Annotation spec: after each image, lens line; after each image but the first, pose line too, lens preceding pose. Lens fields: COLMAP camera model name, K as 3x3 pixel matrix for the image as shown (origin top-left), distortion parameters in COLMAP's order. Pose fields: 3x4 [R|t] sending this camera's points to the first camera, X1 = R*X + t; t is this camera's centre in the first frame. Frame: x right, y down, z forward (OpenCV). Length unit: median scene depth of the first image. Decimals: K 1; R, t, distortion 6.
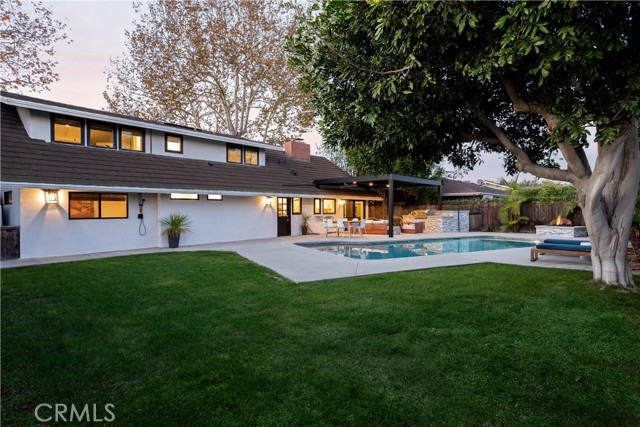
lens RADIAL K [[343.5, 0, 320.0], [0, 343.5, 213.5], [0, 0, 1]] dist [0.001017, -0.000062]
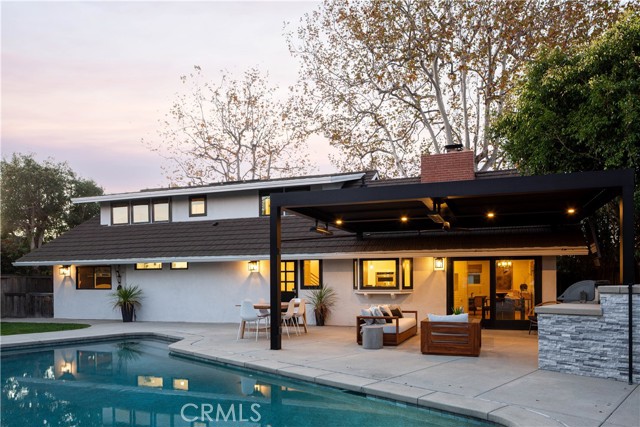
lens RADIAL K [[441.6, 0, 367.0], [0, 441.6, 283.1], [0, 0, 1]] dist [-0.000408, -0.000781]
pose [[0.391631, 0.006799, -0.920097, 0.649801], [-0.007965, 0.999960, 0.003999, -0.010702], [0.920088, 0.005762, 0.391669, 0.785425]]
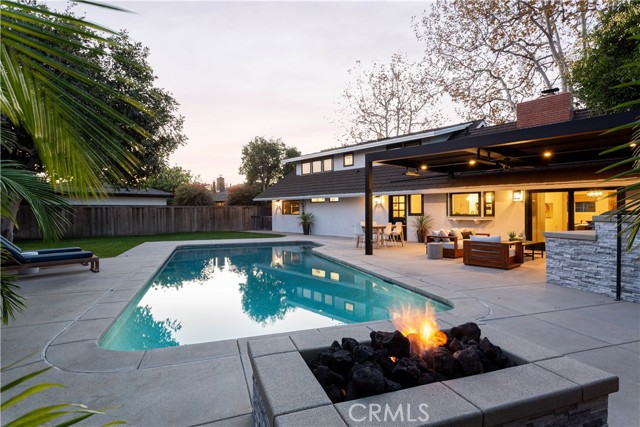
lens RADIAL K [[343.5, 0, 320.0], [0, 343.5, 213.5], [0, 0, 1]] dist [0.001017, -0.000062]
pose [[-0.127929, 0.015721, -0.991659, 0.744197], [-0.007733, 0.999828, 0.016848, -0.013427], [0.991753, 0.009824, -0.127785, 0.871933]]
